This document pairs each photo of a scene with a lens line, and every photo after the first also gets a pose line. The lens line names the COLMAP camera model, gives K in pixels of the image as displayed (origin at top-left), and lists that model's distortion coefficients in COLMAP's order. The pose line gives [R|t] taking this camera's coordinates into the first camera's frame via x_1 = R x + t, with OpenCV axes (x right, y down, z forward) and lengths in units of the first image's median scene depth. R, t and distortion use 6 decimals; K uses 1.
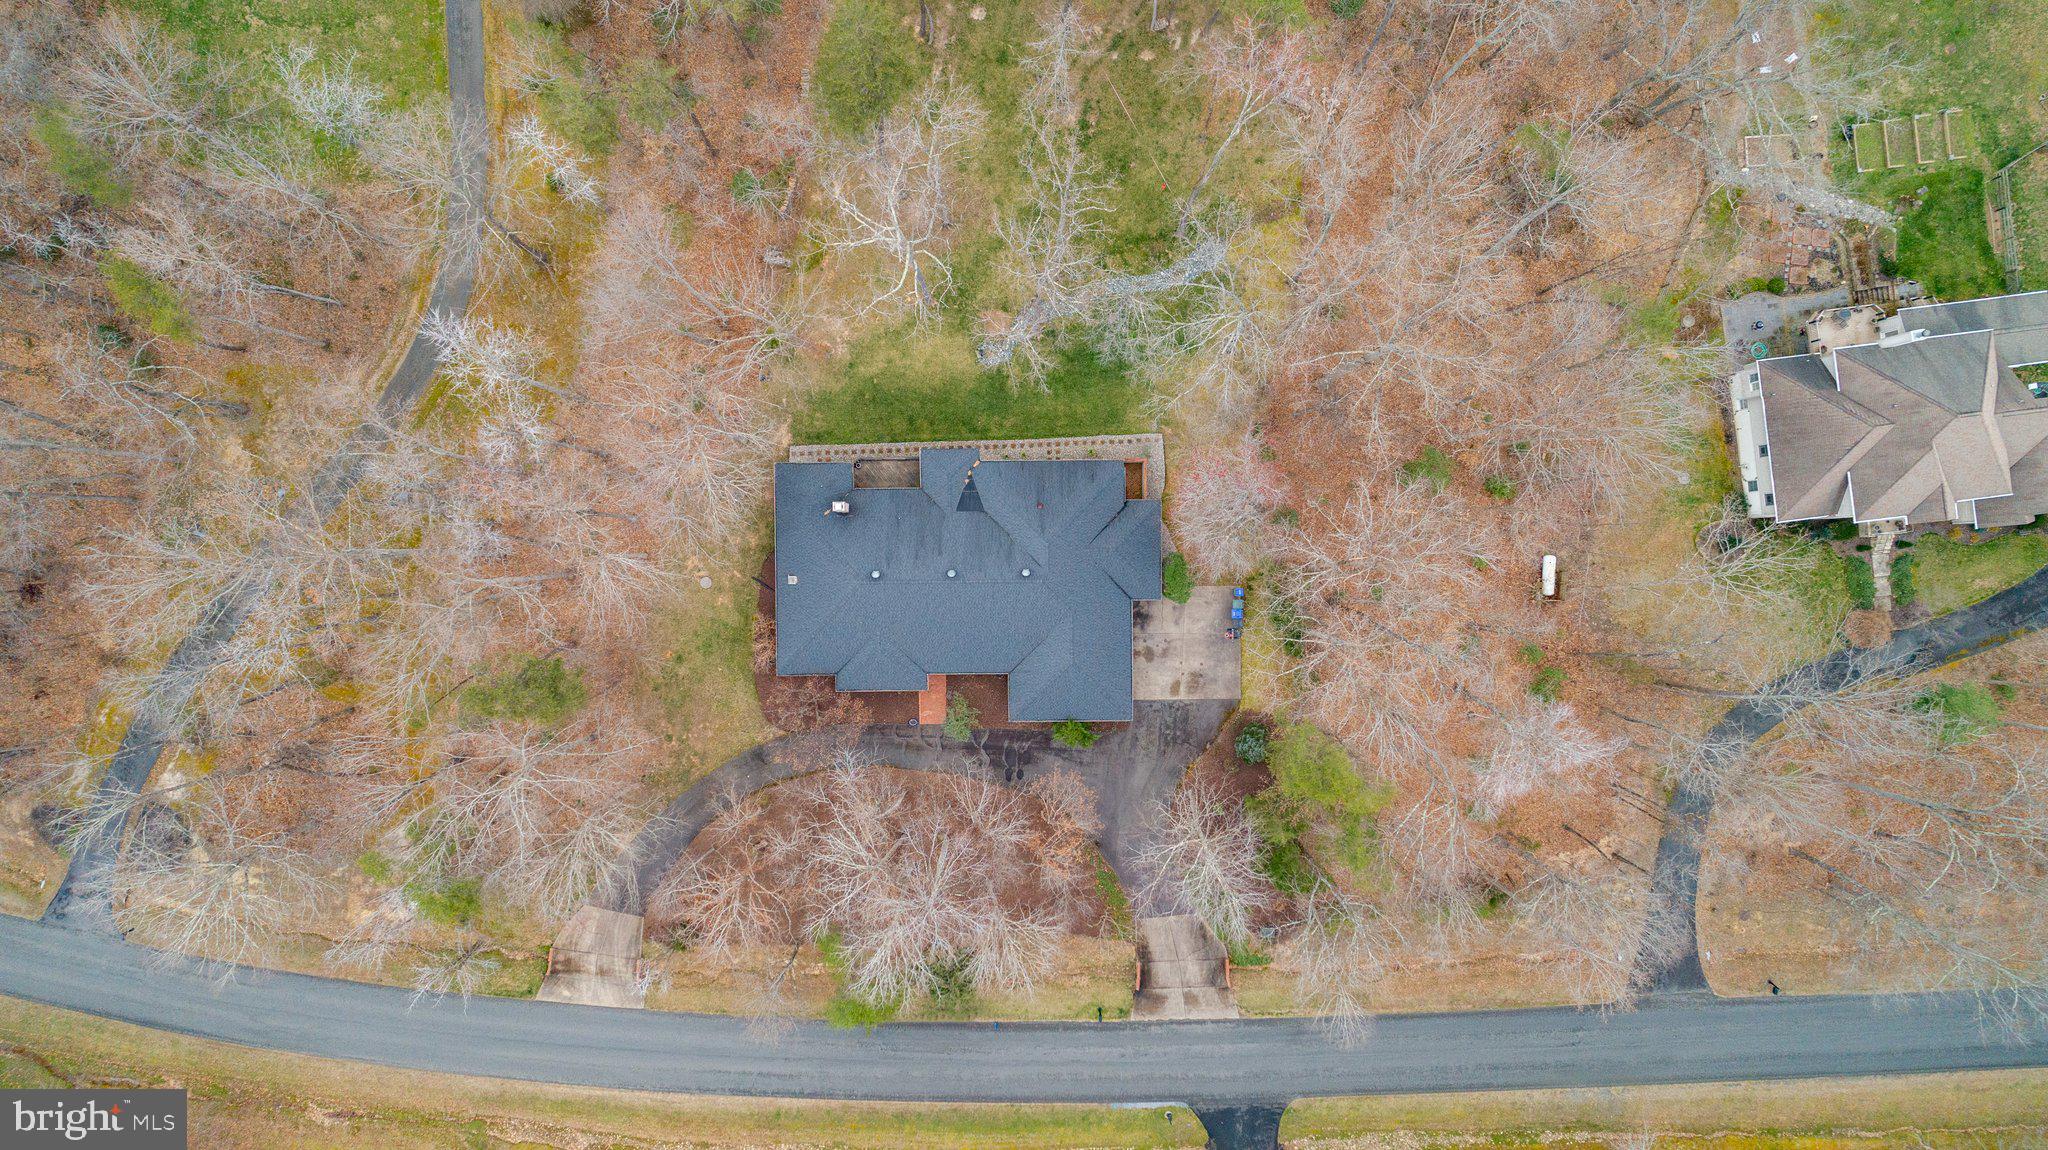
lens RADIAL K [[1381.2, 0, 1020.9], [0, 1381.2, 573.7], [0, 0, 1]] dist [-0.010932, 0.007678]
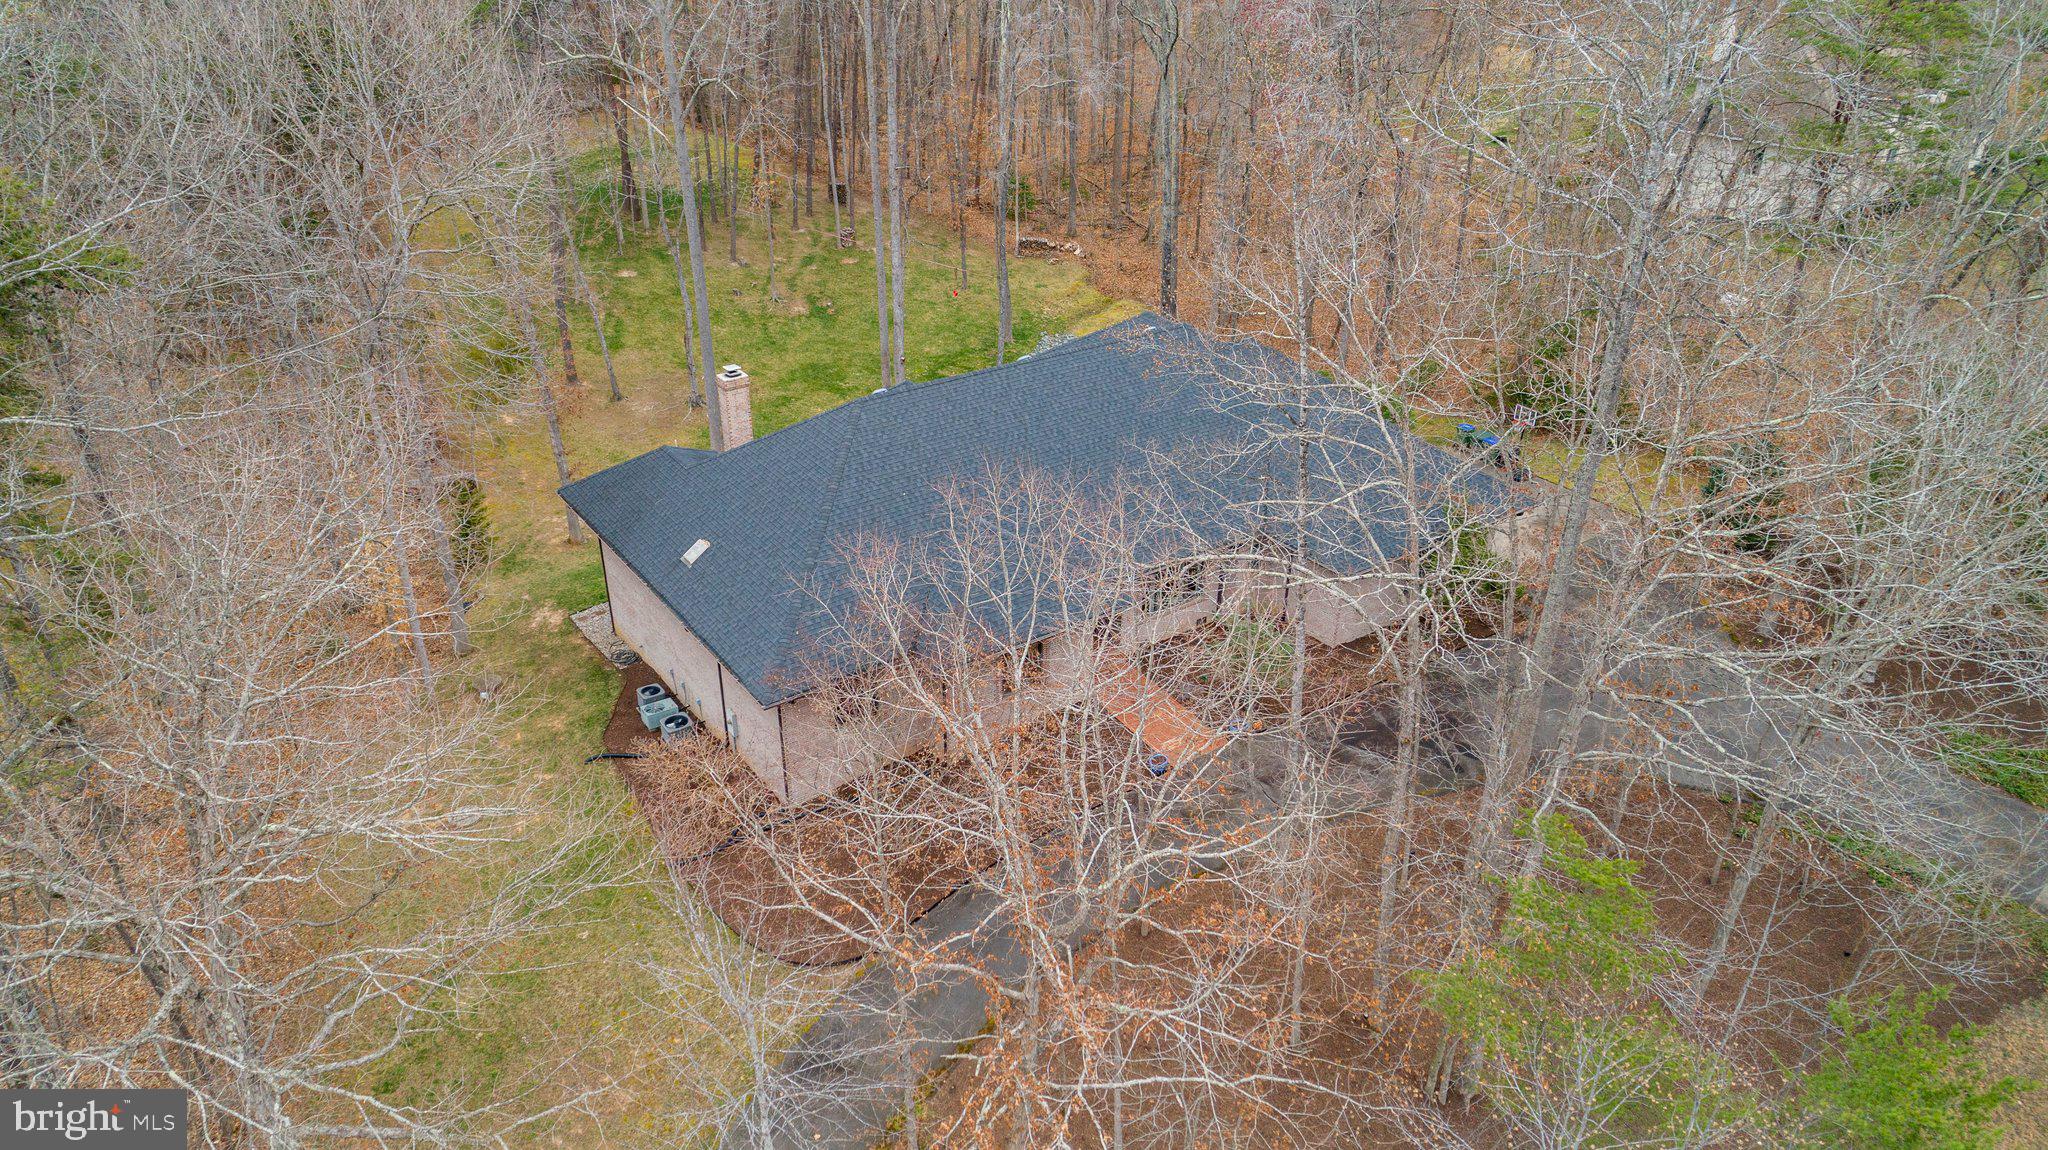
lens RADIAL K [[1381.2, 0, 1015.2], [0, 1381.2, 576.4], [0, 0, 1]] dist [-0.010932, 0.007678]
pose [[0.825128, -0.269920, 0.496292, -0.269362], [0.564939, 0.389975, -0.727162, 0.323257], [0.002734, 0.880376, 0.474268, 0.766318]]
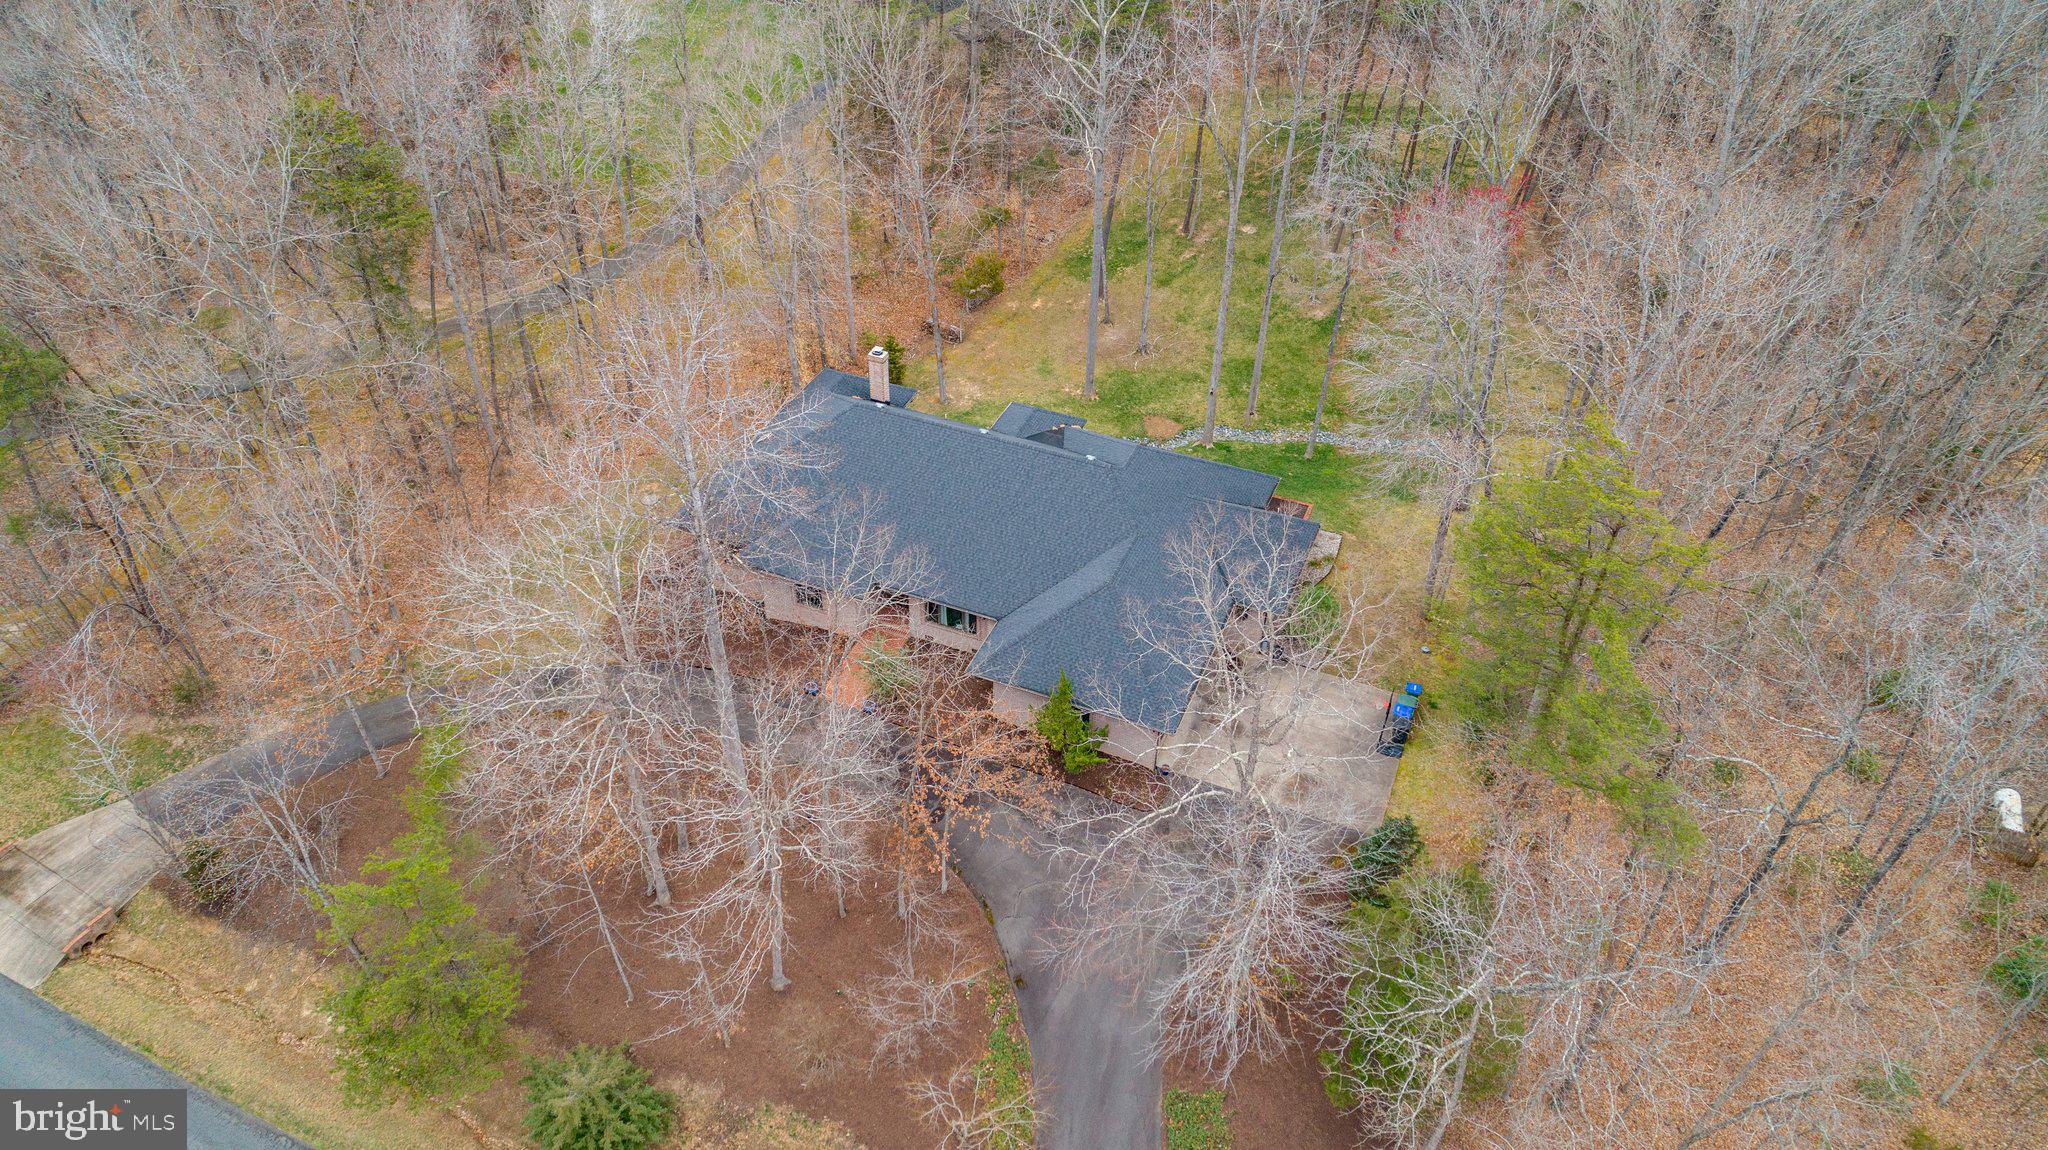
lens RADIAL K [[1381.2, 0, 1026.3], [0, 1381.2, 575.8], [0, 0, 1]] dist [-0.010932, 0.007678]
pose [[0.921711, 0.258140, -0.289502, 0.158490], [-0.387274, 0.570908, -0.723936, 0.456736], [-0.021598, 0.779377, 0.626183, 0.582240]]
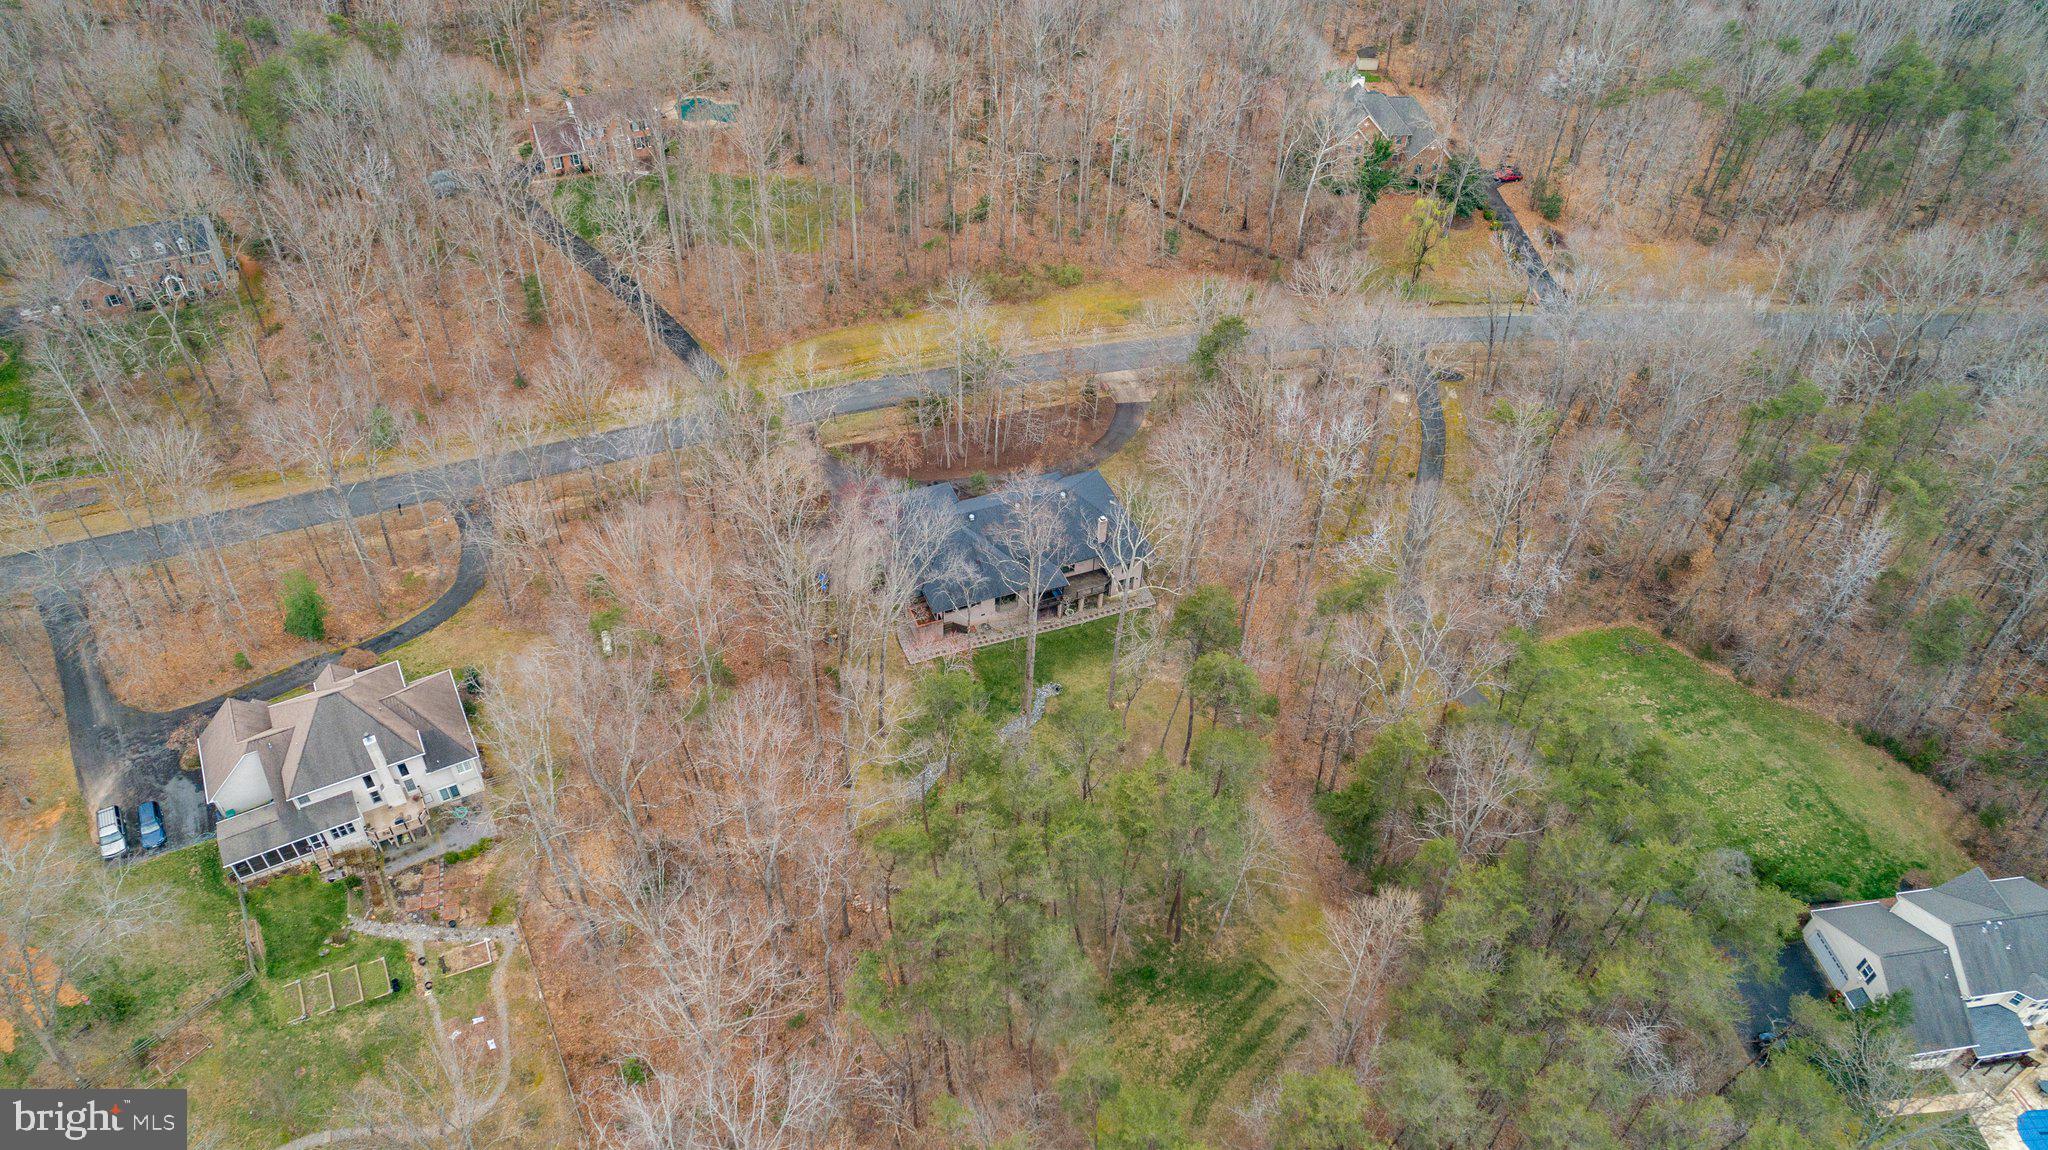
lens RADIAL K [[1381.2, 0, 1020.1], [0, 1381.2, 575.9], [0, 0, 1]] dist [-0.010932, 0.007678]
pose [[-0.930672, 0.227178, -0.286776, 0.363913], [-0.363735, -0.658809, 0.658534, -0.955790], [-0.039326, 0.717190, 0.695768, -0.005046]]
